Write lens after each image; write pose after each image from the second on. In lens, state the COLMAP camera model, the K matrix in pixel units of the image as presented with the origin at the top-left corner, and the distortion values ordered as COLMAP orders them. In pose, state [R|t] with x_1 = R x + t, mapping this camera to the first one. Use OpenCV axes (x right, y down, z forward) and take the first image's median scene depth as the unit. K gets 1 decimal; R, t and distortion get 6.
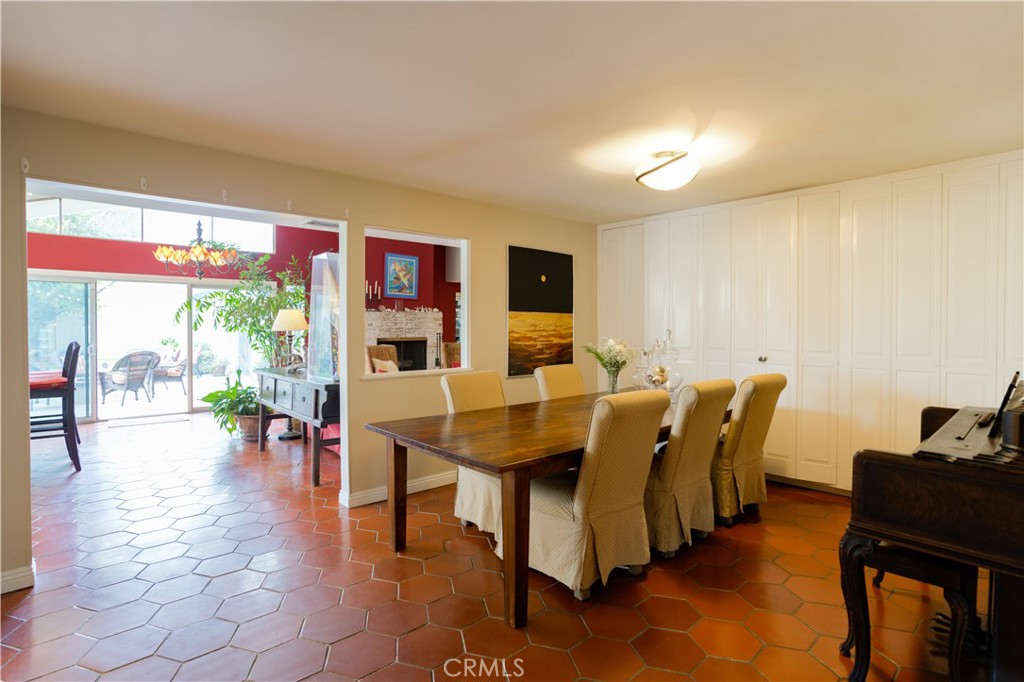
lens RADIAL K [[503.2, 0, 515.1], [0, 503.2, 337.8], [0, 0, 1]] dist [-0.076514, 0.041058]
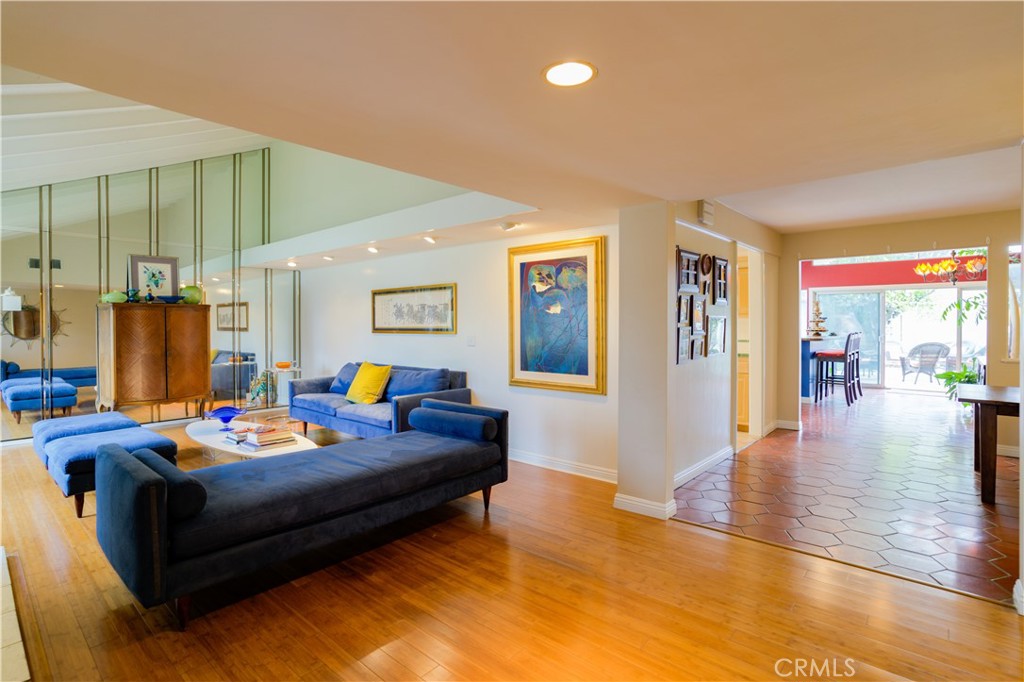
lens RADIAL K [[503.2, 0, 515.1], [0, 503.2, 337.8], [0, 0, 1]] dist [-0.076514, 0.041058]
pose [[0.097372, 0.026777, -0.994888, 0.621319], [-0.019312, 0.999501, 0.025011, 0.008603], [0.995061, 0.016778, 0.097841, -0.307911]]
